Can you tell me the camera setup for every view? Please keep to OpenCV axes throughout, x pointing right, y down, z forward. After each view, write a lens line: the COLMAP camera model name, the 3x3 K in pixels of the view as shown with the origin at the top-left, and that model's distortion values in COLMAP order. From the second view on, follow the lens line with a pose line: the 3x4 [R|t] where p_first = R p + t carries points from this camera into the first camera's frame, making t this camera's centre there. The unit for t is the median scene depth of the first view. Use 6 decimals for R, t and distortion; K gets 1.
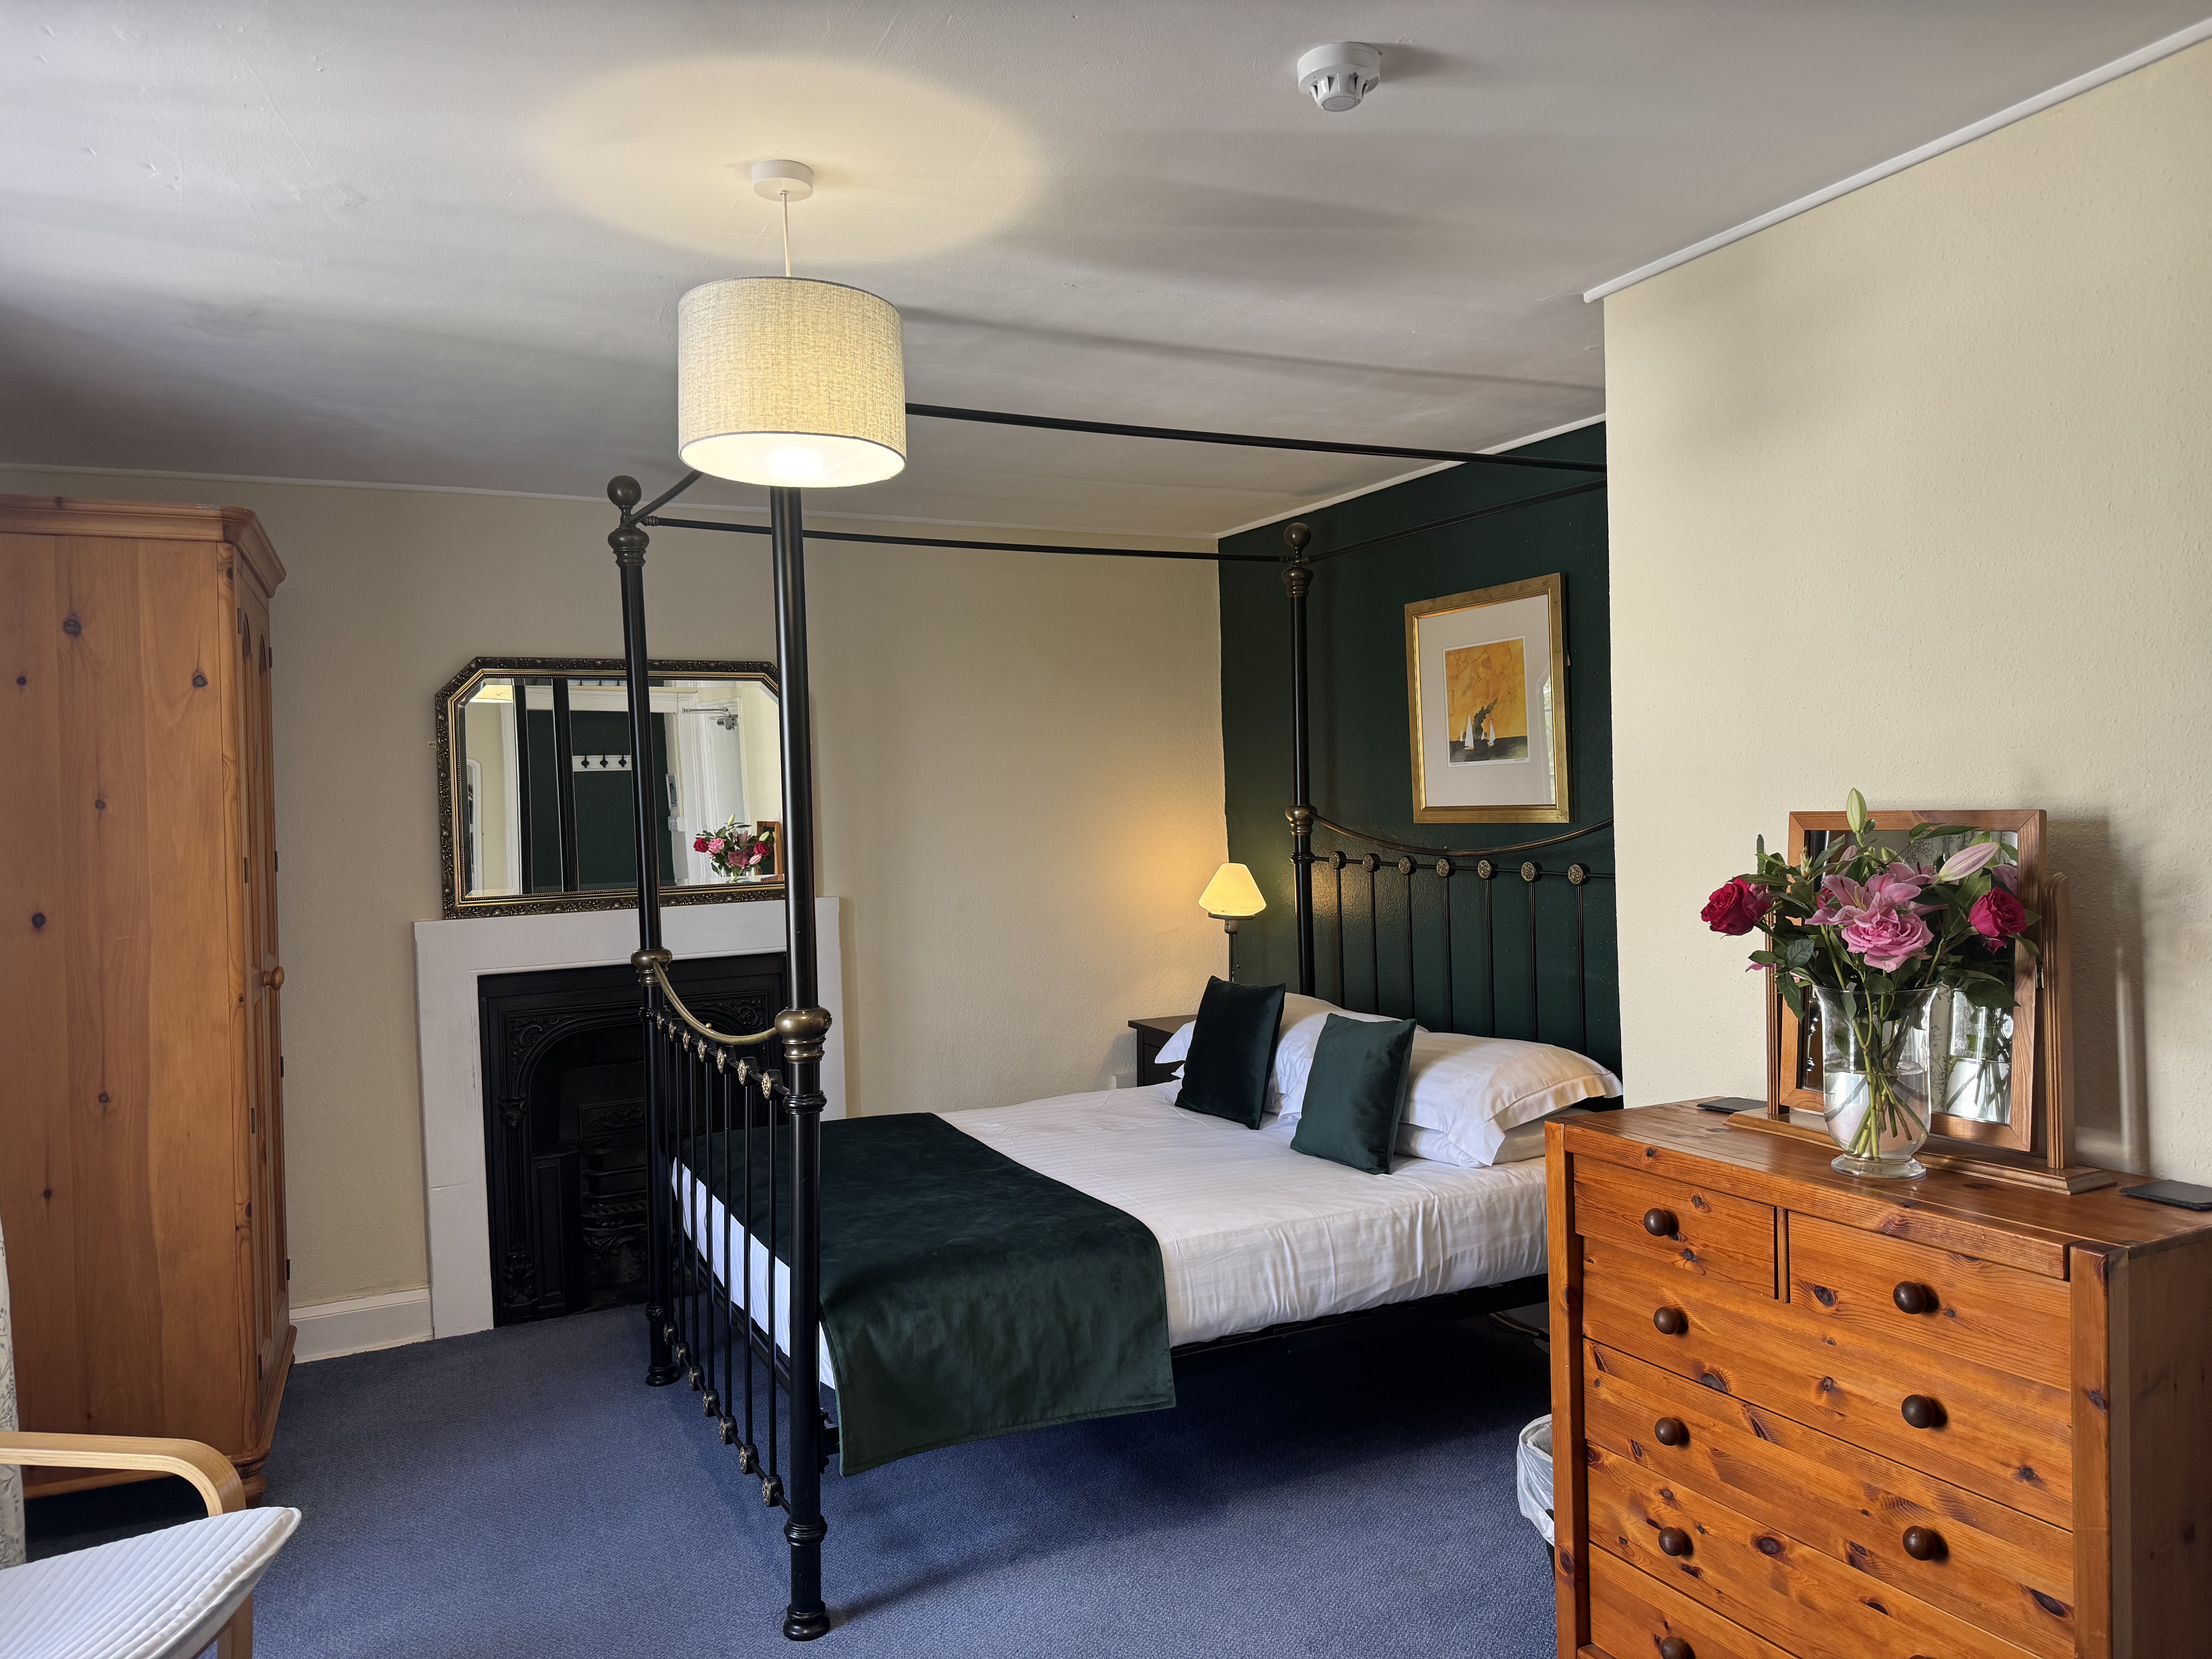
lens RADIAL K [[1540.6, 0, 1099.1], [0, 1540.6, 840.6], [0, 0, 1]] dist [0.094972, -0.126980]
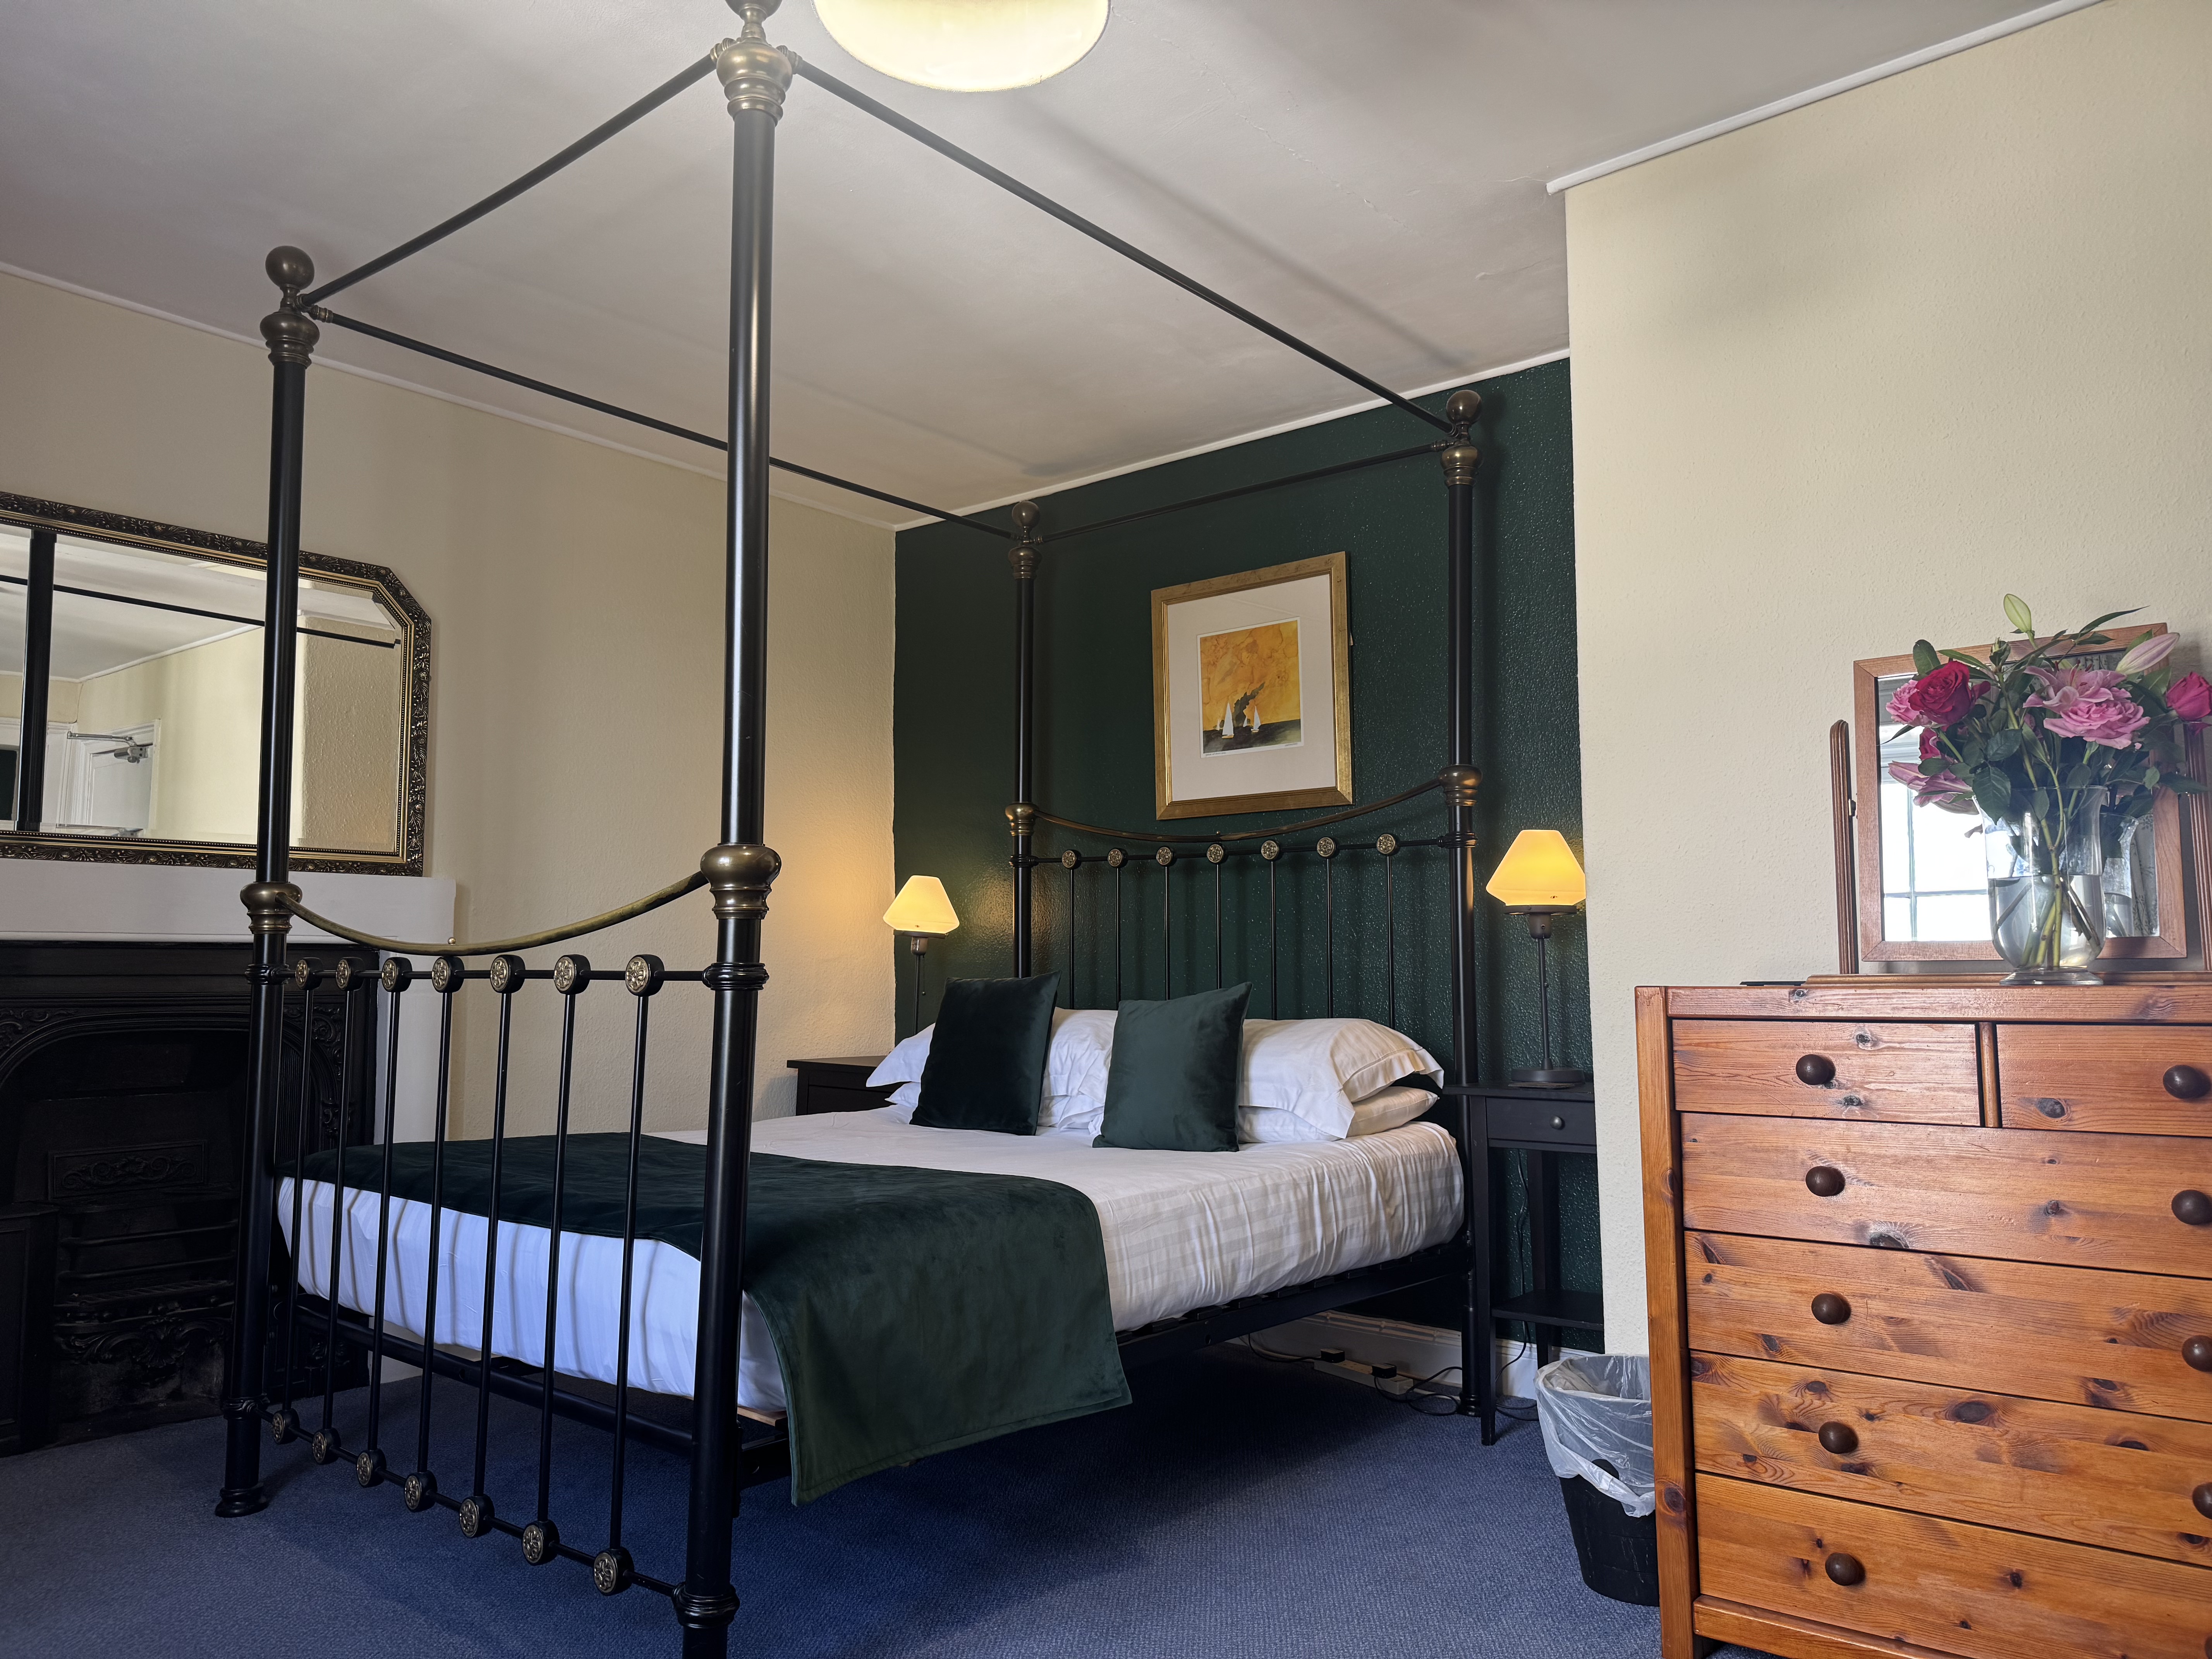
lens RADIAL K [[1525.6, 0, 1106.0], [0, 1525.6, 829.5], [0, 0, 1]] dist [0.069217, -0.085270]
pose [[0.916971, 0.063593, 0.393852, -0.258609], [-0.013666, 0.991642, -0.128297, 0.155856], [-0.398719, 0.112263, 0.910176, 0.231204]]
